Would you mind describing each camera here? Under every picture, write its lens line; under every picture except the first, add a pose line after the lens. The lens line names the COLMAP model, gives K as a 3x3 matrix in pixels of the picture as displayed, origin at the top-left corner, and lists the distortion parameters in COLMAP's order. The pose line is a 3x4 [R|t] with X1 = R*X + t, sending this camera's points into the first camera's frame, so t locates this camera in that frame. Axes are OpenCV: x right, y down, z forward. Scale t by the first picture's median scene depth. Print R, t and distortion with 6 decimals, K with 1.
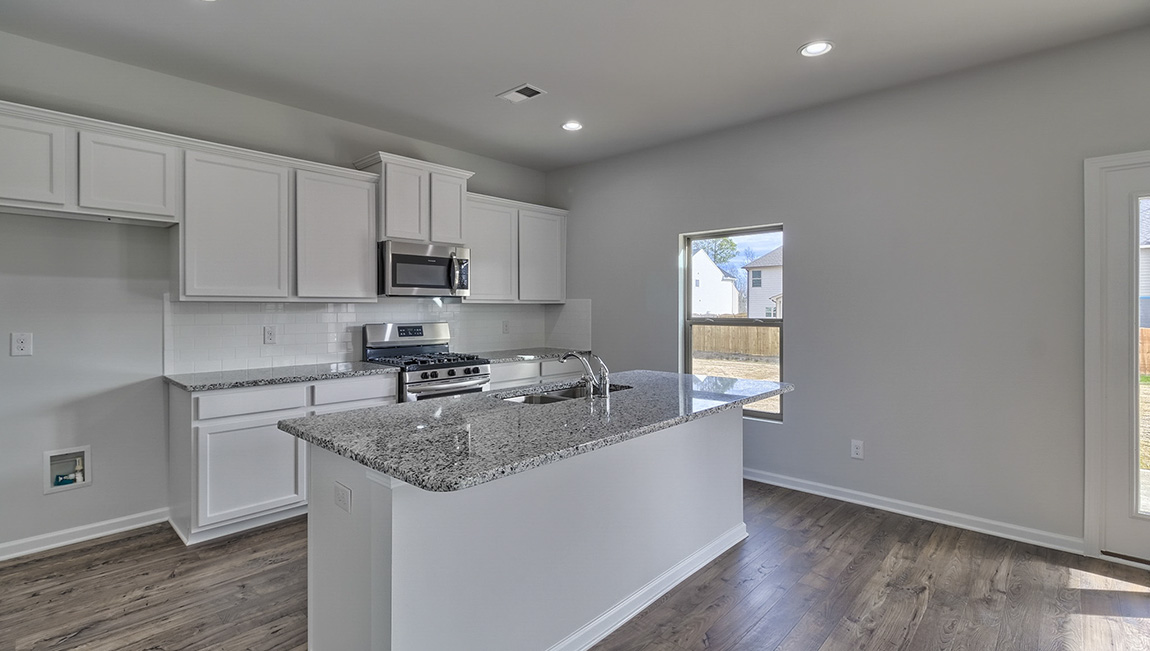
lens RADIAL K [[540.6, 0, 576.2], [0, 540.6, 315.6], [0, 0, 1]] dist [-0.001388, 0.000629]
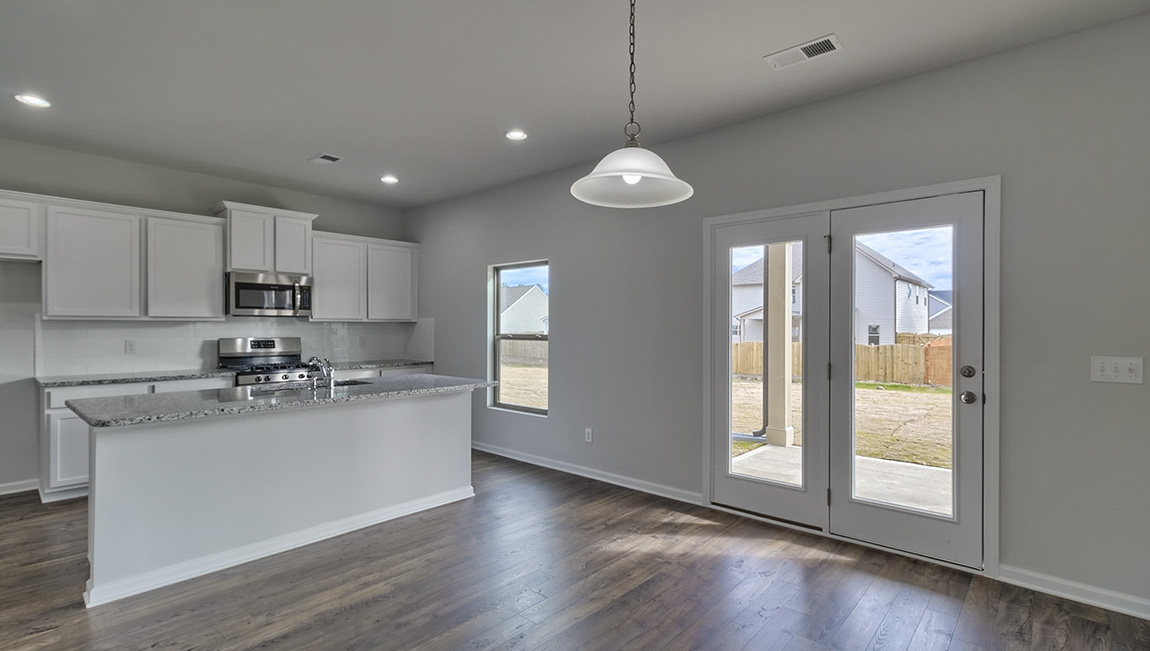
lens RADIAL K [[540.6, 0, 570.6], [0, 540.6, 331.6], [0, 0, 1]] dist [-0.001388, 0.000629]
pose [[0.999812, 0.001333, 0.019345, 0.424671], [-0.001264, 0.999993, -0.003586, 0.003848], [-0.019349, 0.003561, 0.999806, -0.275308]]
